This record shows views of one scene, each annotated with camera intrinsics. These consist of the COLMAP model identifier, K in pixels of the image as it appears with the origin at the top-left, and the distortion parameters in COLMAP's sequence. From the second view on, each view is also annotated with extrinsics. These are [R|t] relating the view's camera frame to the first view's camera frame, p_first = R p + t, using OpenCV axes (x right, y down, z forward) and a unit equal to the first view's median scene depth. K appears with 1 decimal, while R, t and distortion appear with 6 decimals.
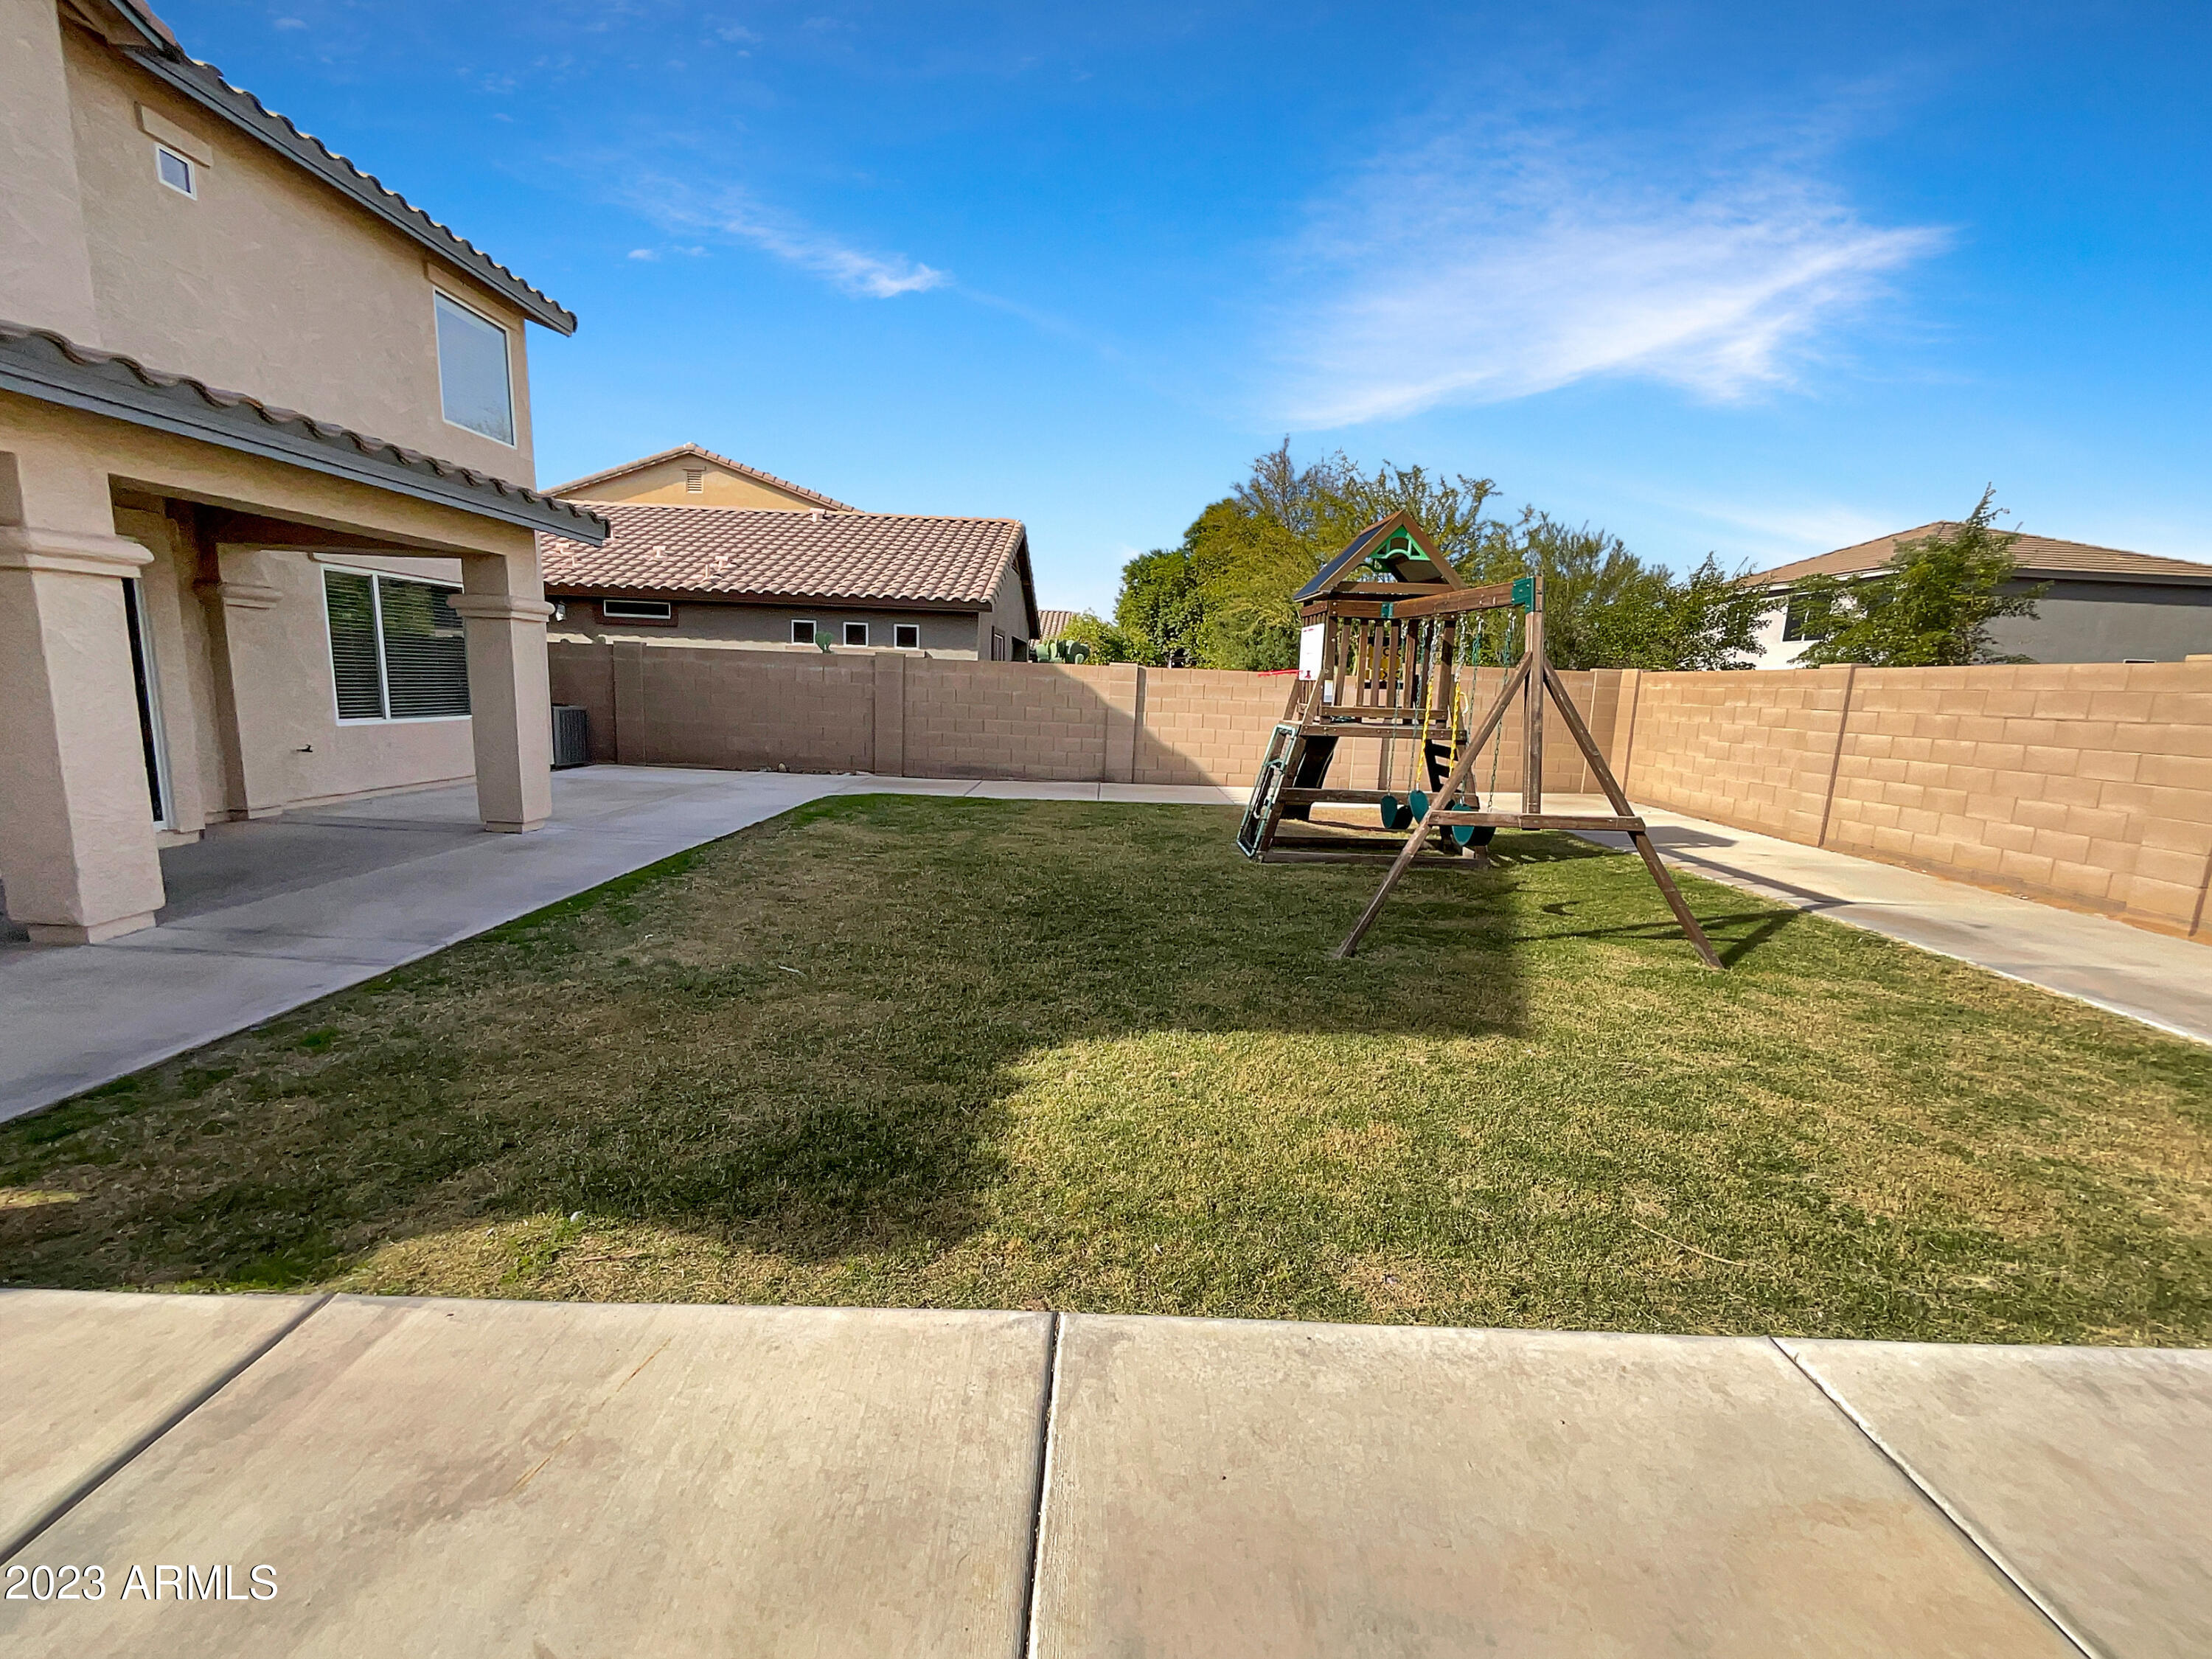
lens RADIAL K [[894.9, 0, 1108.8], [0, 894.9, 831.8], [0, 0, 1]] dist [-0.000696, 0.000258]
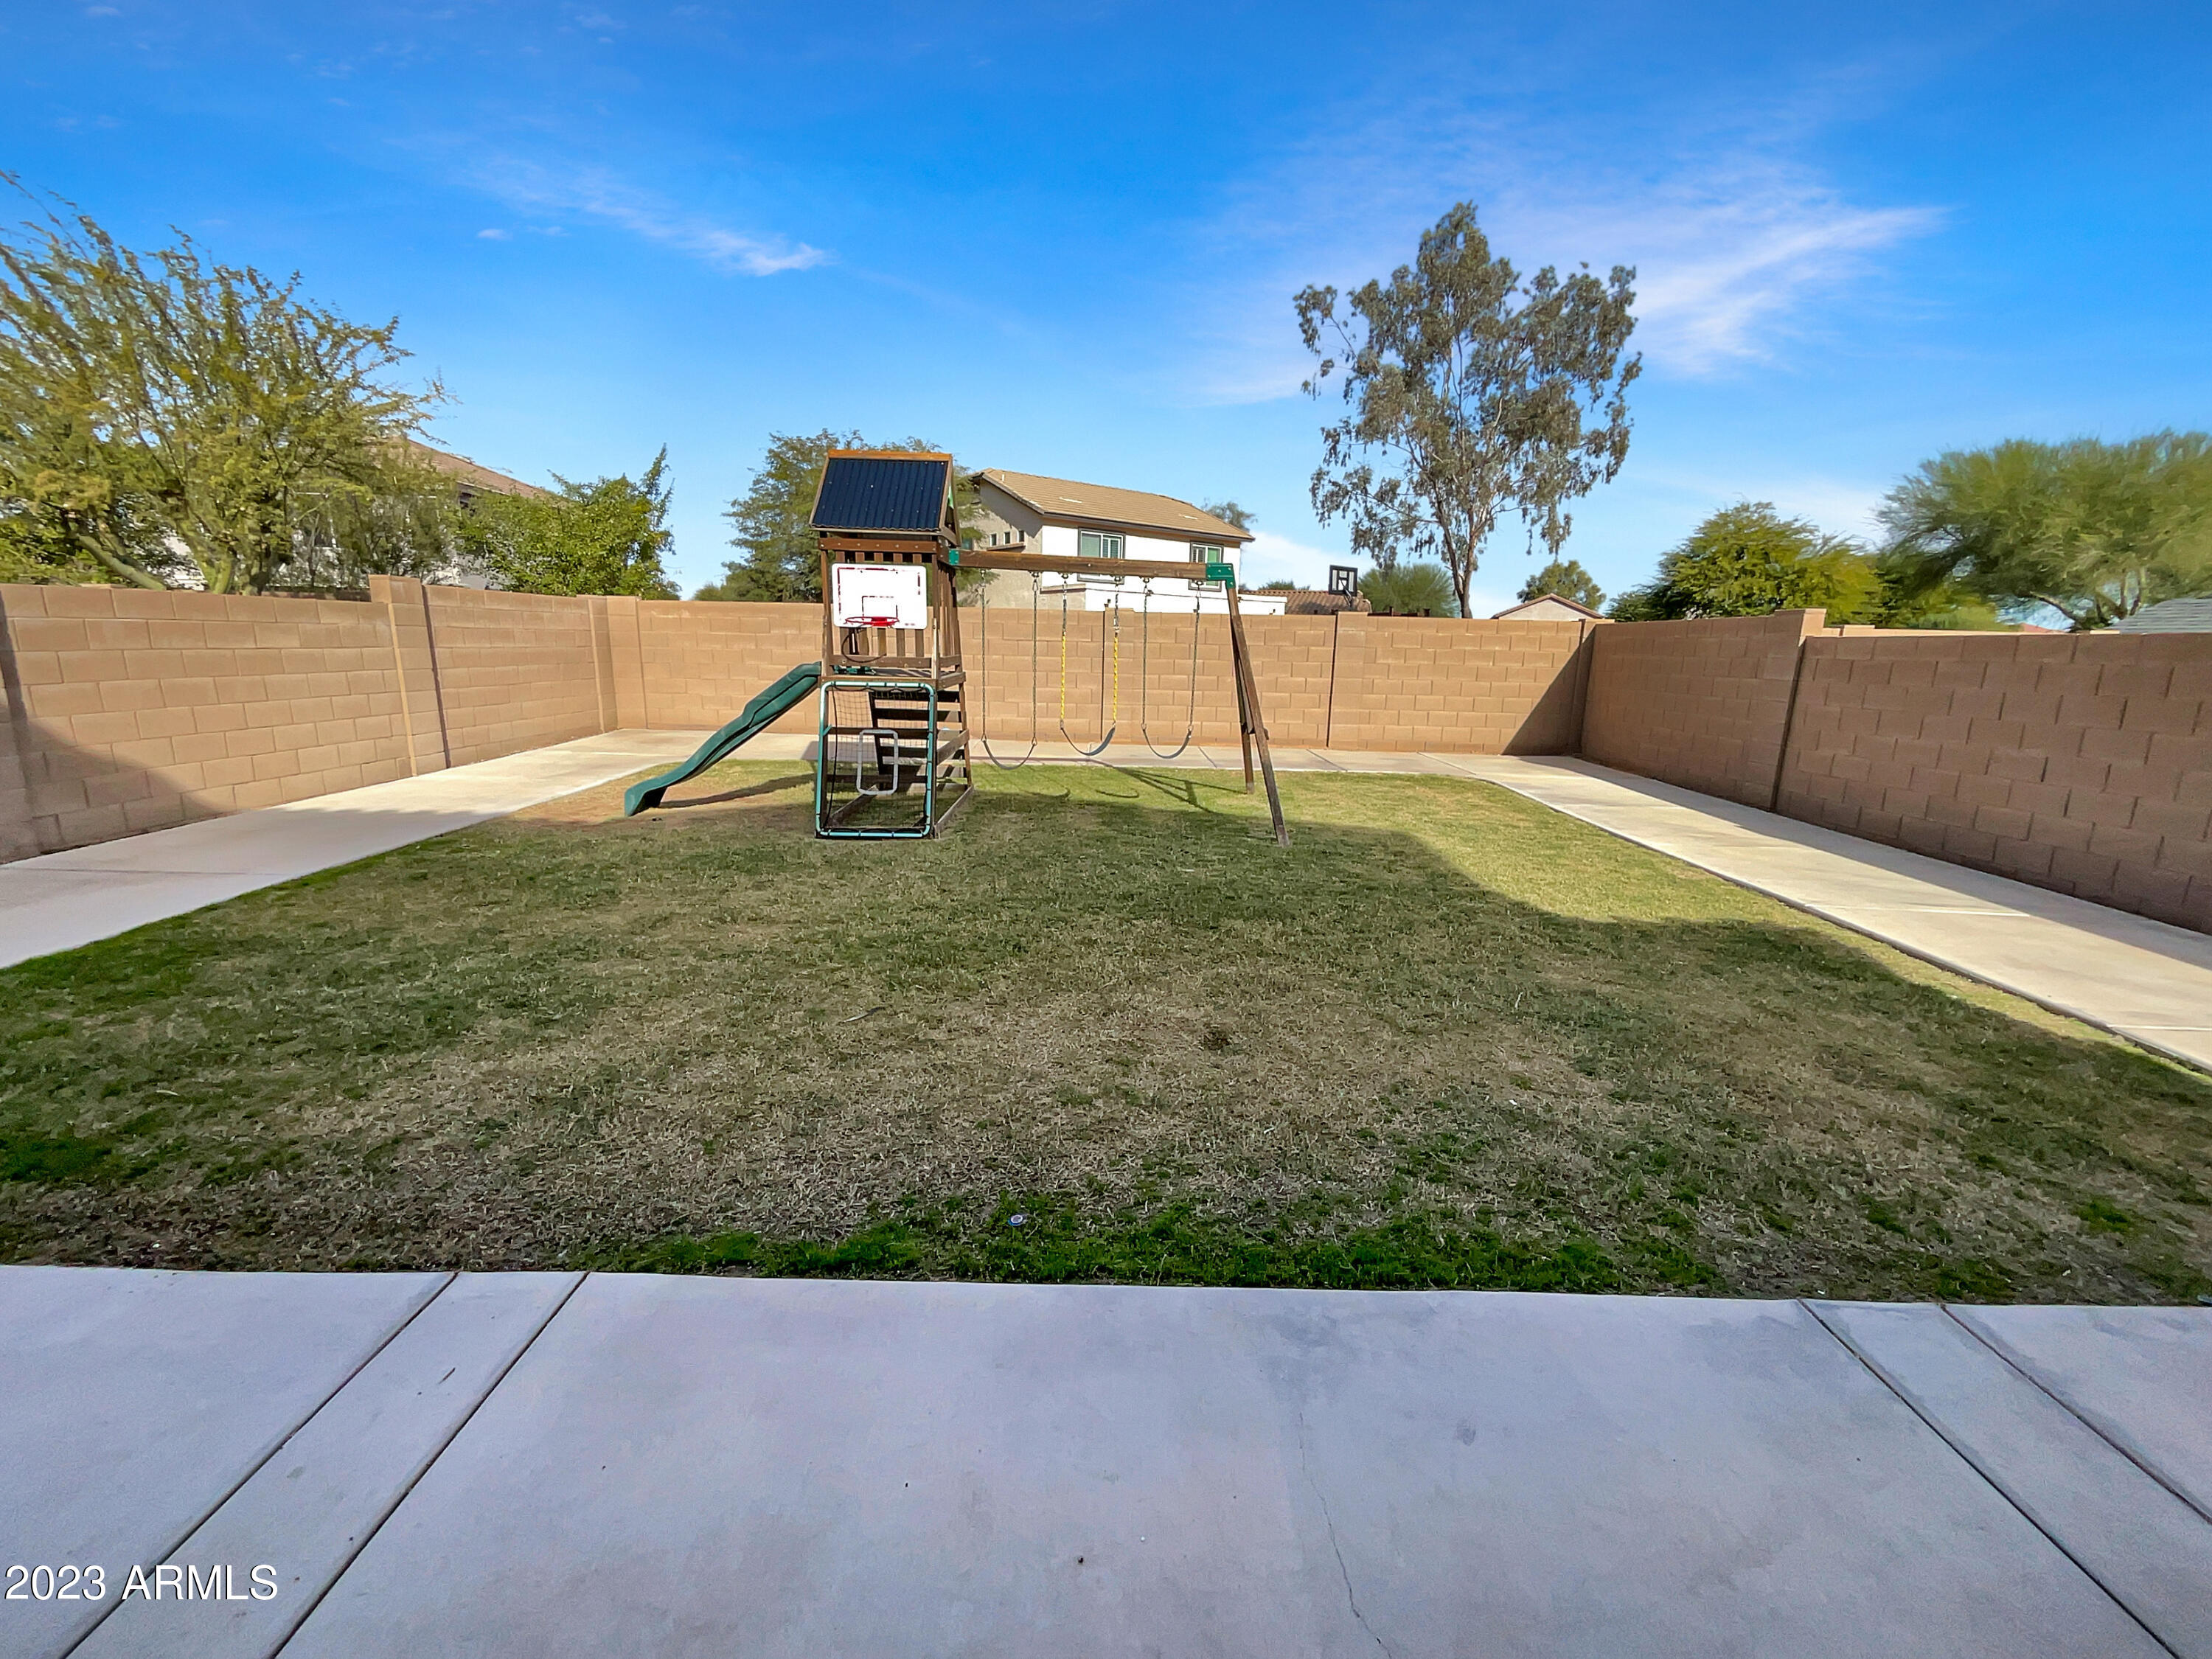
lens RADIAL K [[894.2, 0, 1107.2], [0, 894.2, 835.9], [0, 0, 1]] dist [-0.001341, -0.000094]
pose [[-0.017299, -0.253495, 0.967182, -1.310111], [0.141032, 0.957037, 0.253358, -0.319747], [-0.989854, 0.140786, 0.019195, 1.533302]]
